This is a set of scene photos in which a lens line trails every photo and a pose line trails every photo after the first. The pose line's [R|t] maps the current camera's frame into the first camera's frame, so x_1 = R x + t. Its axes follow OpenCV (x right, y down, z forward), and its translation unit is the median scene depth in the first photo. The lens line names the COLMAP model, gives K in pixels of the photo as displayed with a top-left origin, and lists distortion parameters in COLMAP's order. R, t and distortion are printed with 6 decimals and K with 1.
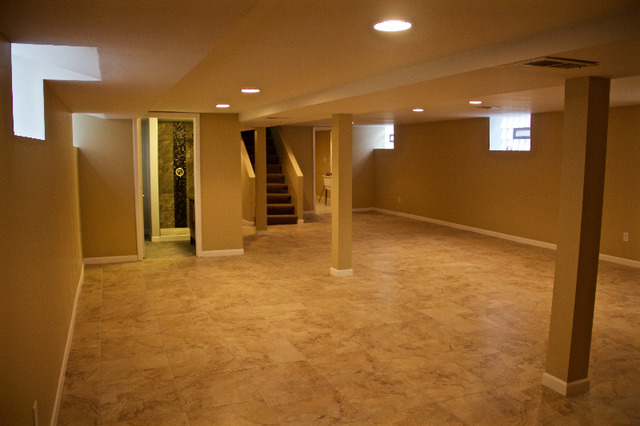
lens RADIAL K [[525.7, 0, 320.0], [0, 525.7, 213.0], [0, 0, 1]] dist [-0.192131, 0.153327]
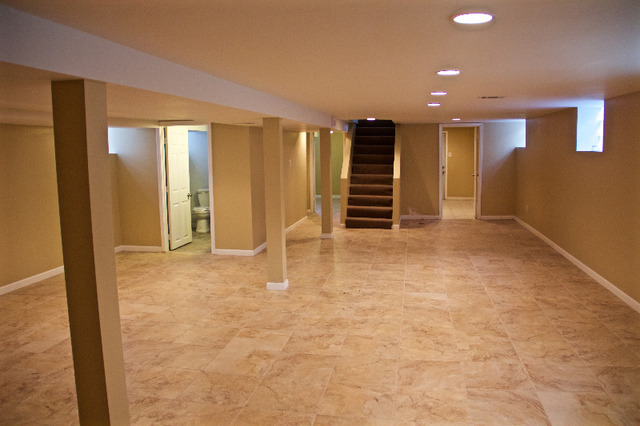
lens RADIAL K [[525.7, 0, 320.0], [0, 525.7, 213.0], [0, 0, 1]] dist [-0.192131, 0.153327]
pose [[0.830247, 0.058235, -0.554345, 0.661282], [-0.050246, 0.998298, 0.029620, -0.052039], [0.555126, 0.003262, 0.831760, 0.272663]]
